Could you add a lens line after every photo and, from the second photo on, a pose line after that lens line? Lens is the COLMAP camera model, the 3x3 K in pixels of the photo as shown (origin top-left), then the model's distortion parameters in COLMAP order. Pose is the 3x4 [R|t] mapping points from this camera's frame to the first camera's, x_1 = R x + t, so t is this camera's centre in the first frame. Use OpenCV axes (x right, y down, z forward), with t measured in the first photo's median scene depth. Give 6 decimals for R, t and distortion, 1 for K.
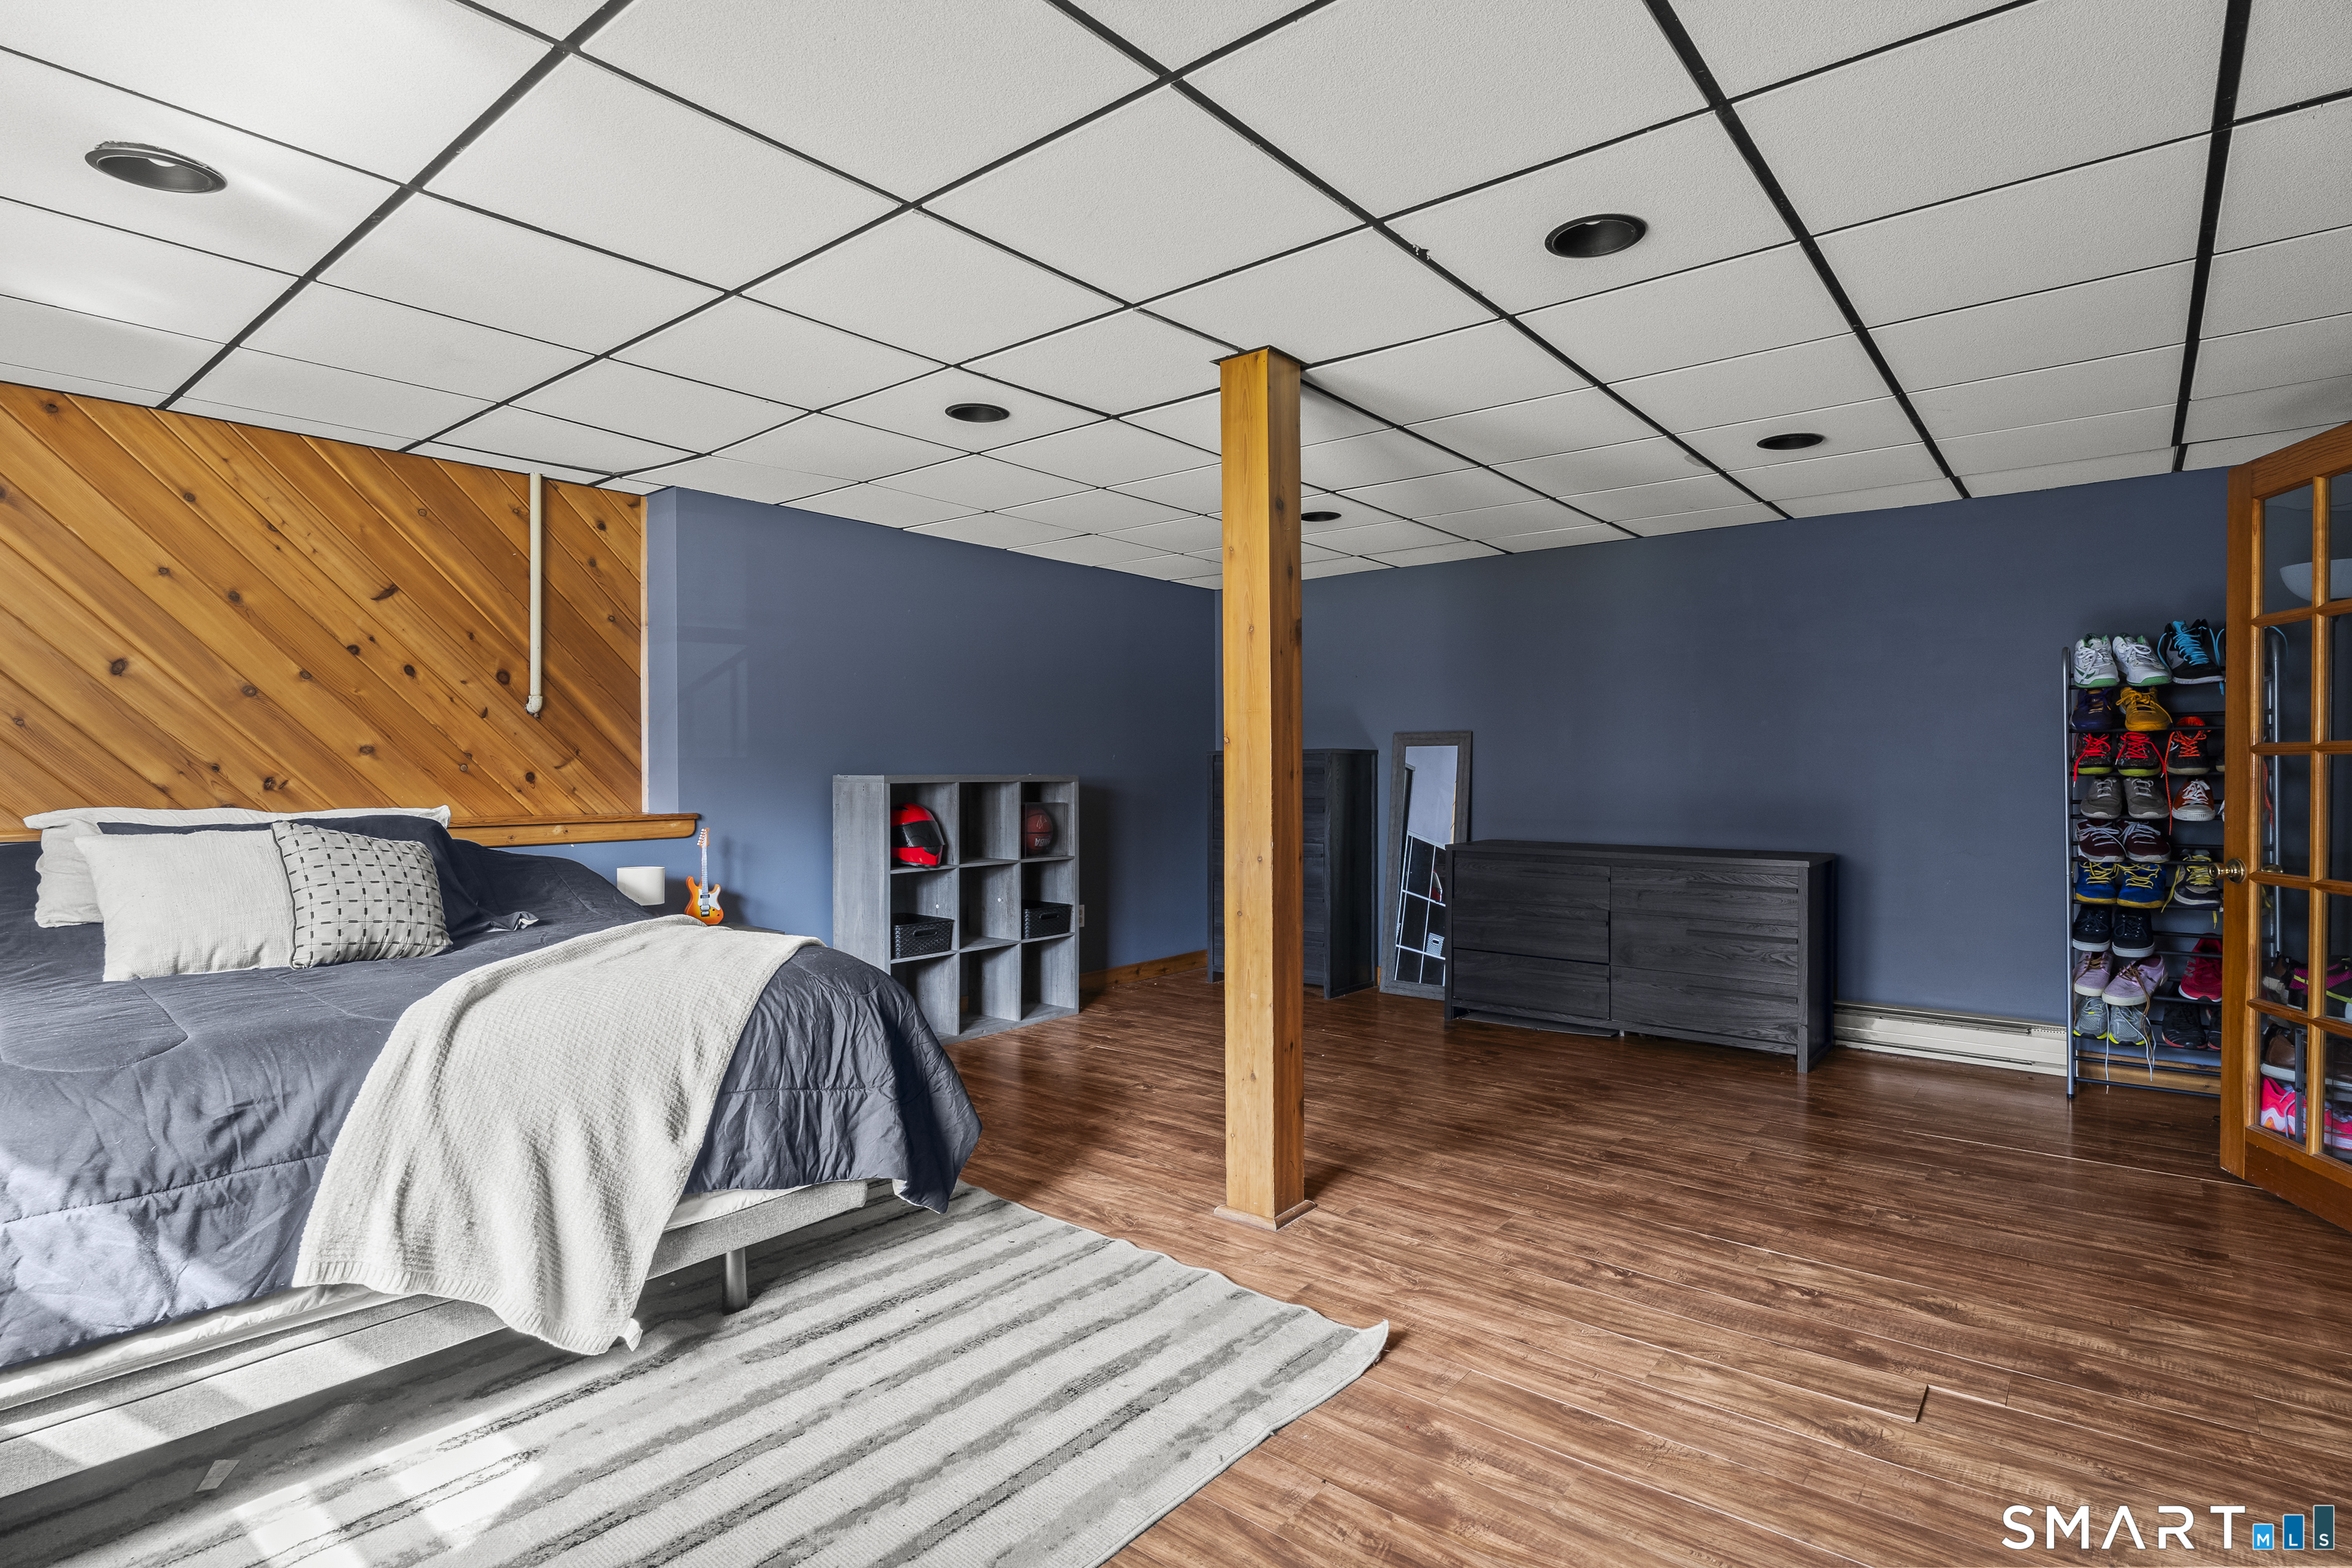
lens RADIAL K [[1190.4, 0, 1176.3], [0, 1190.4, 776.4], [0, 0, 1]] dist [0.000338, 0.000078]
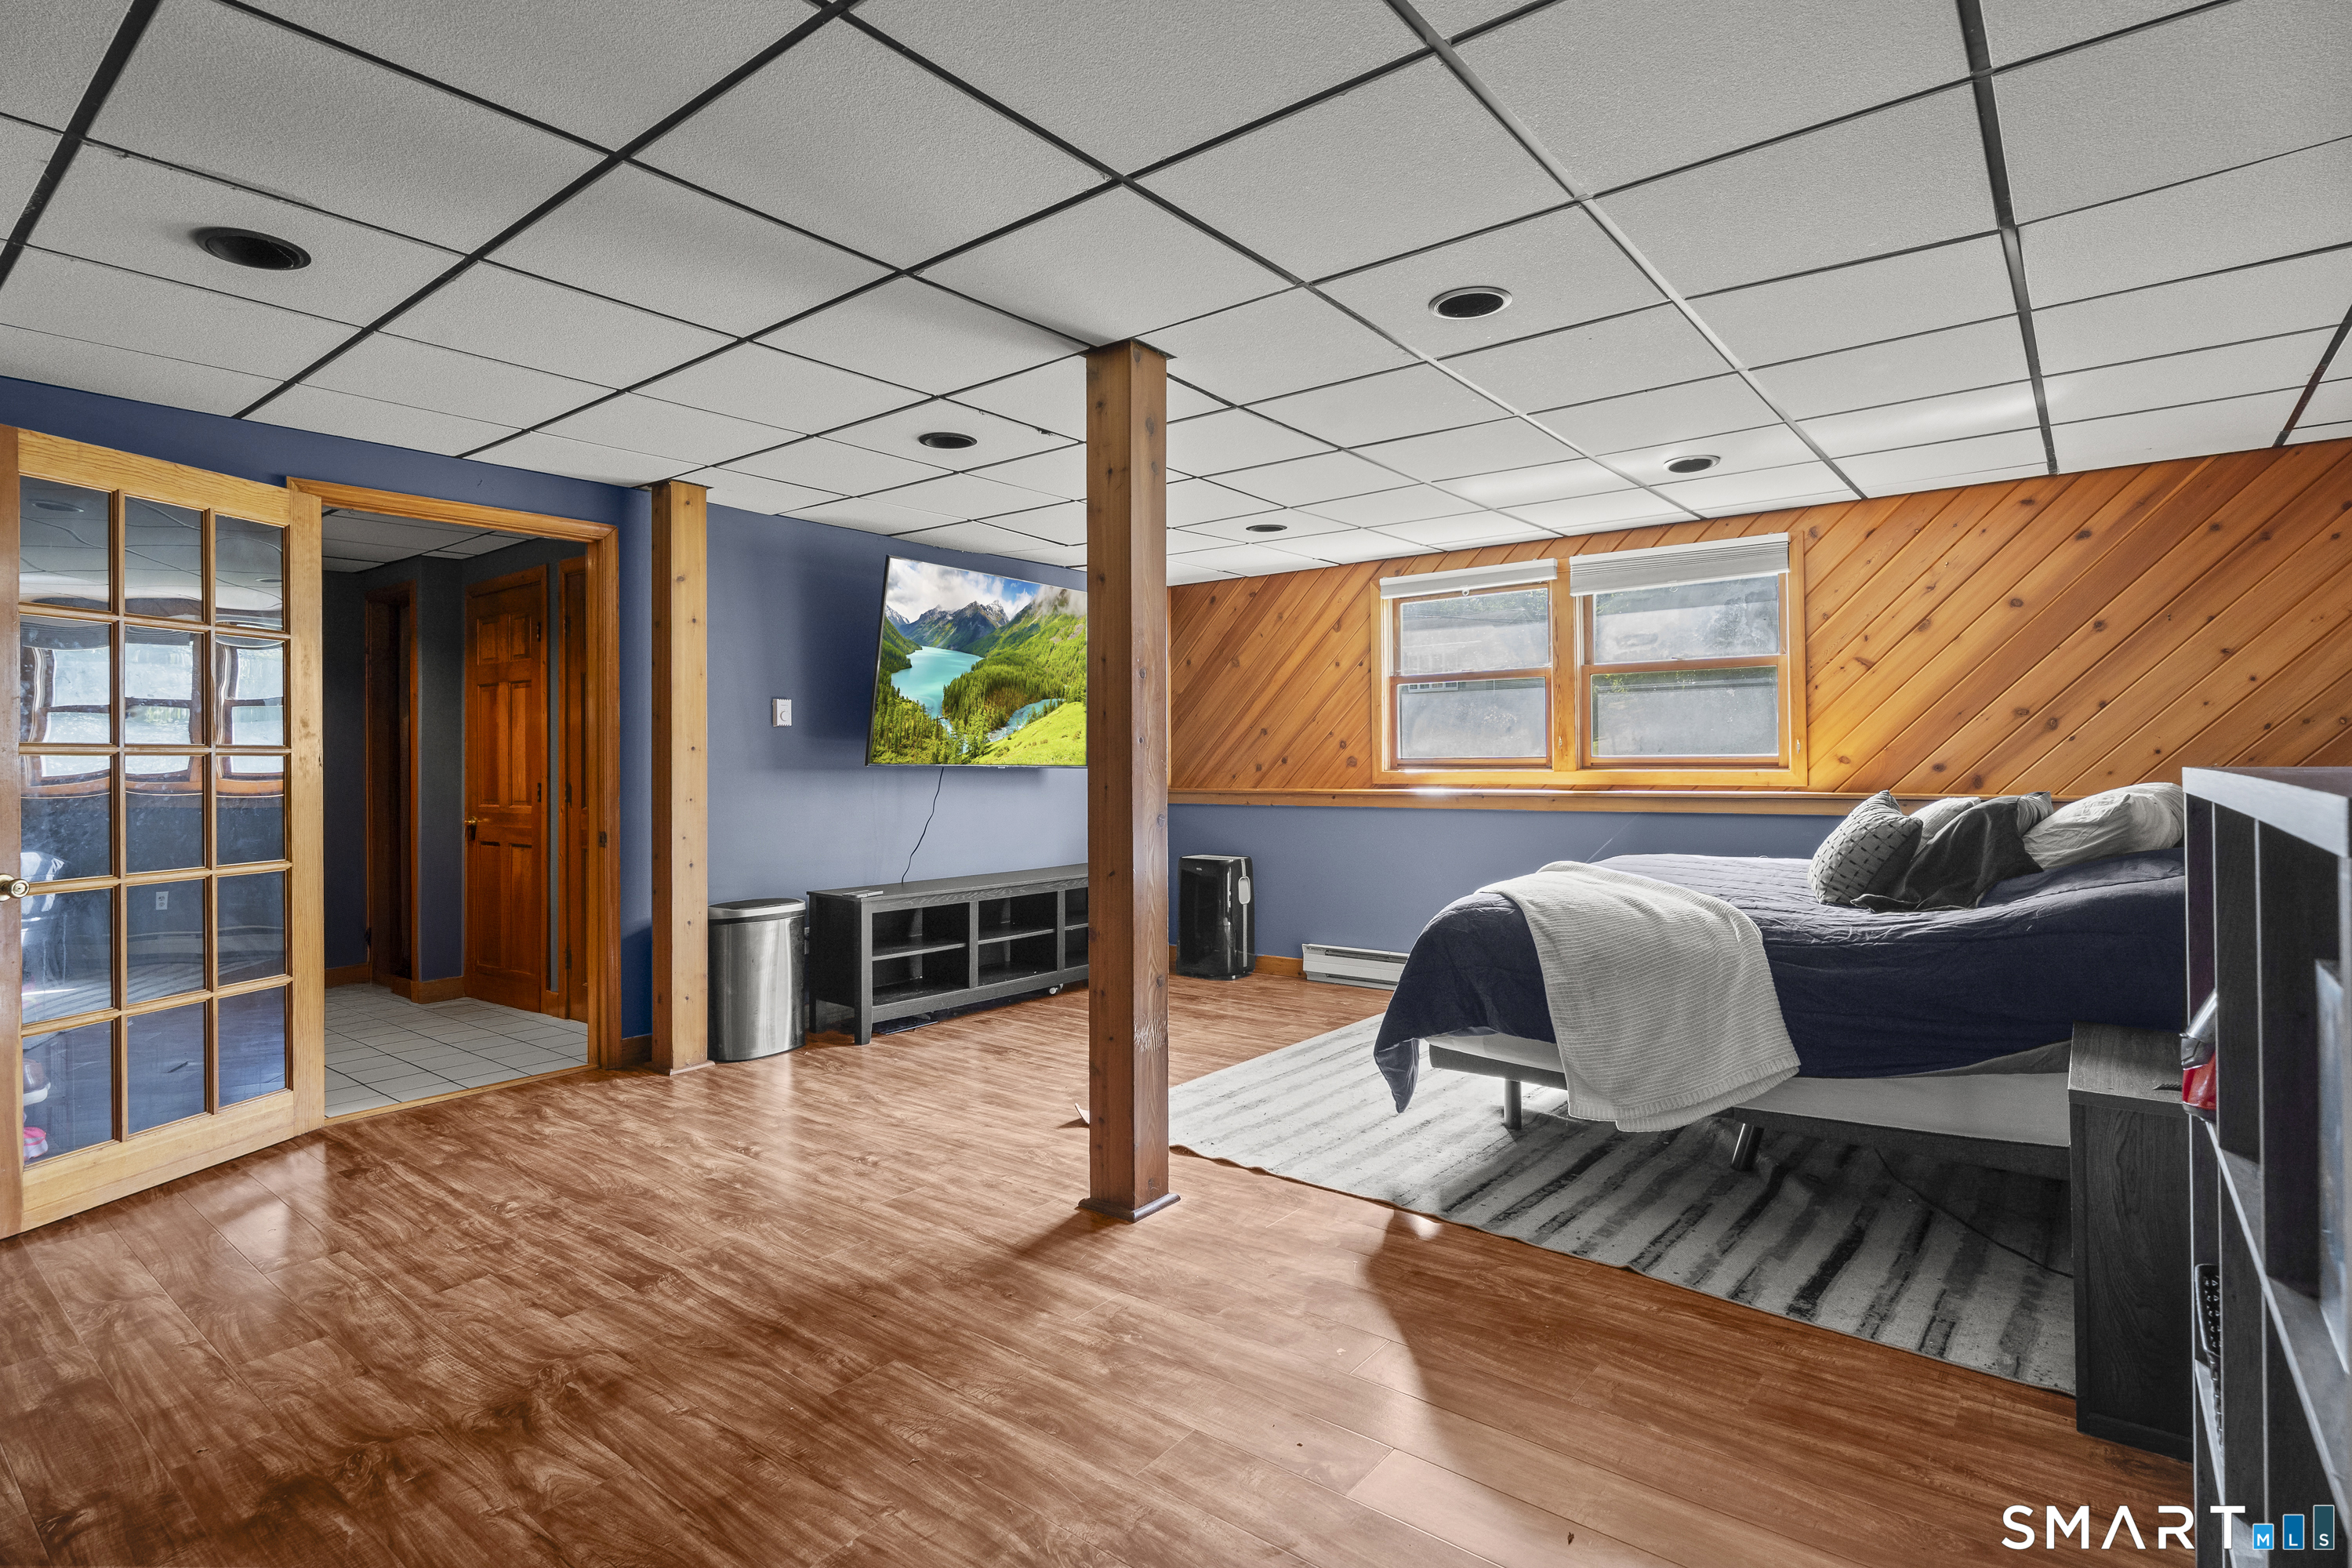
lens RADIAL K [[1155.8, 0, 1175.0], [0, 1155.8, 767.4], [0, 0, 1]] dist [0.003108, 0.000578]
pose [[-0.999836, 0.011165, -0.014264, 0.047537], [0.011002, 0.999874, 0.011429, -0.009284], [0.014389, 0.011270, -0.999833, 1.993167]]
